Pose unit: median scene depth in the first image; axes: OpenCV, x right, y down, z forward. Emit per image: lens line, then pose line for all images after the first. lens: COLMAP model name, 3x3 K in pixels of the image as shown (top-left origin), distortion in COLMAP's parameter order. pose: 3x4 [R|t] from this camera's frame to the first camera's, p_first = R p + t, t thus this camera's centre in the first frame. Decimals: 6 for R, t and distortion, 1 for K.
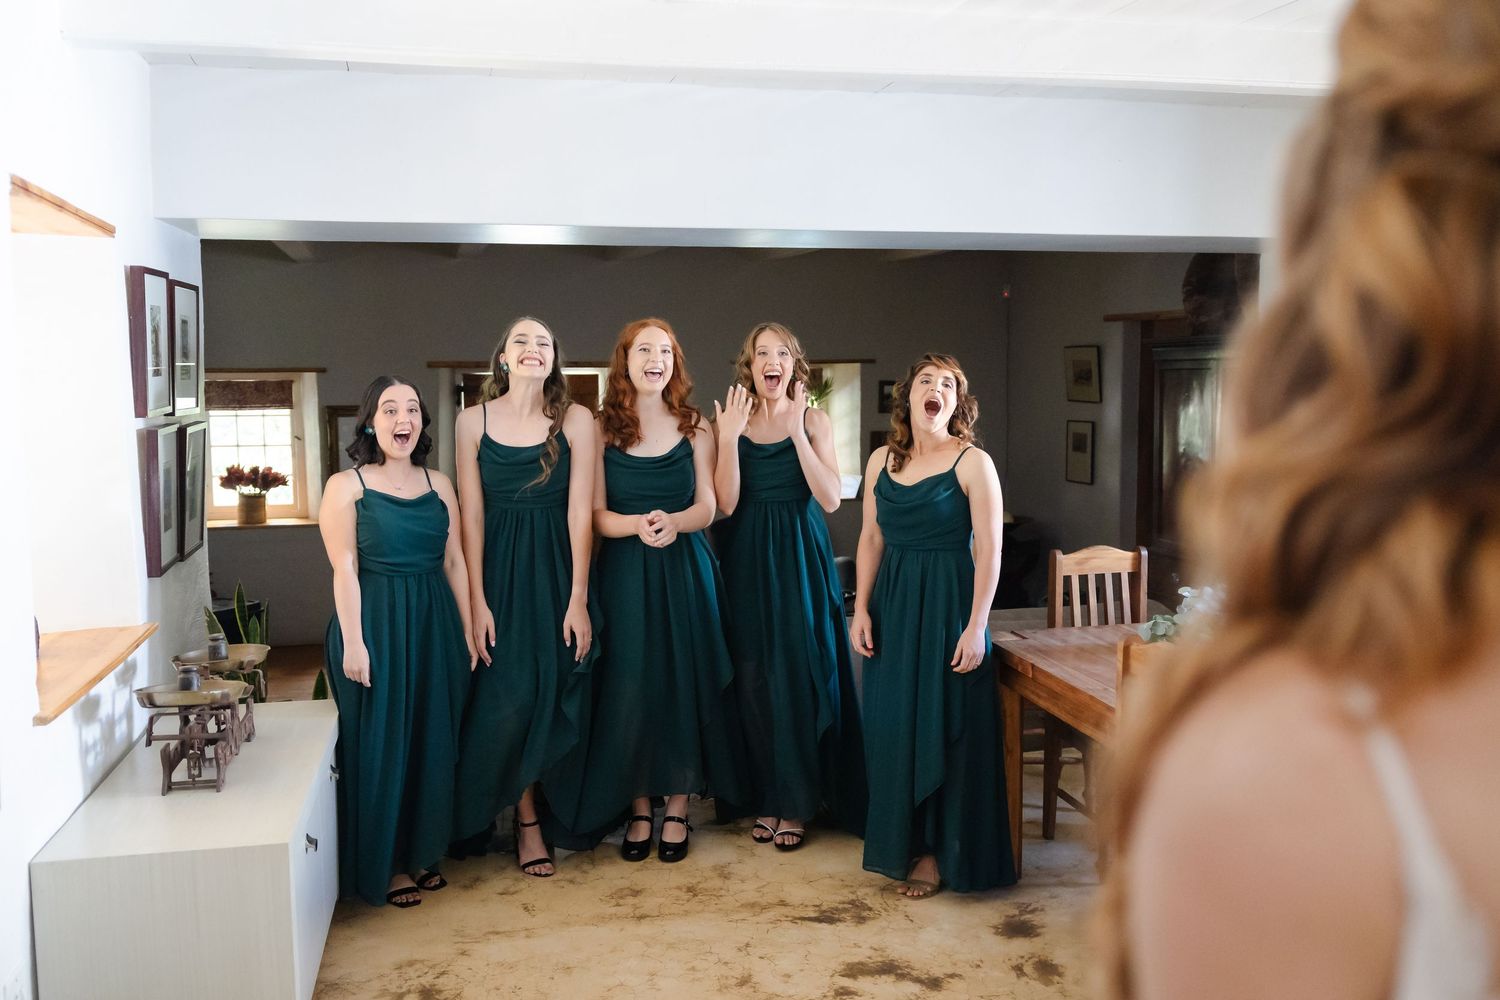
lens RADIAL K [[1298.8, 0, 750.0], [0, 1298.8, 500.0], [0, 0, 1]] dist [-0.014145, -0.006084]
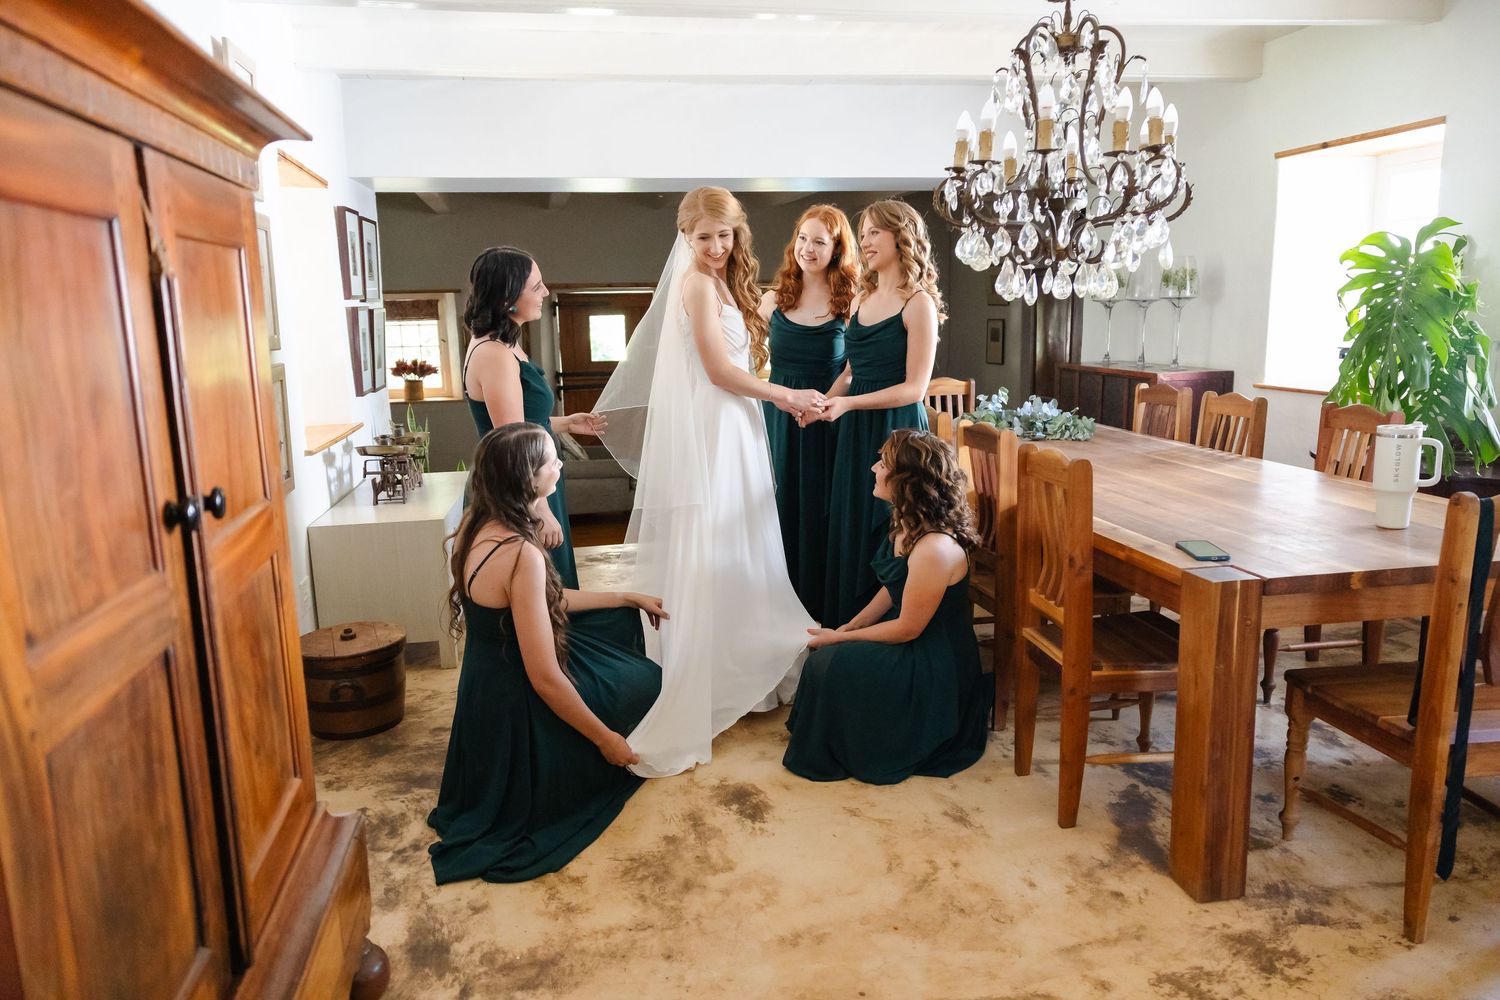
lens RADIAL K [[1037.4, 0, 760.1], [0, 1037.4, 503.0], [0, 0, 1]] dist [0.018152, -0.007424]
pose [[0.998943, -0.009430, -0.044984, 0.093661], [0.013176, 0.996403, 0.083714, 0.072633], [0.044033, -0.084218, 0.995474, -0.264128]]
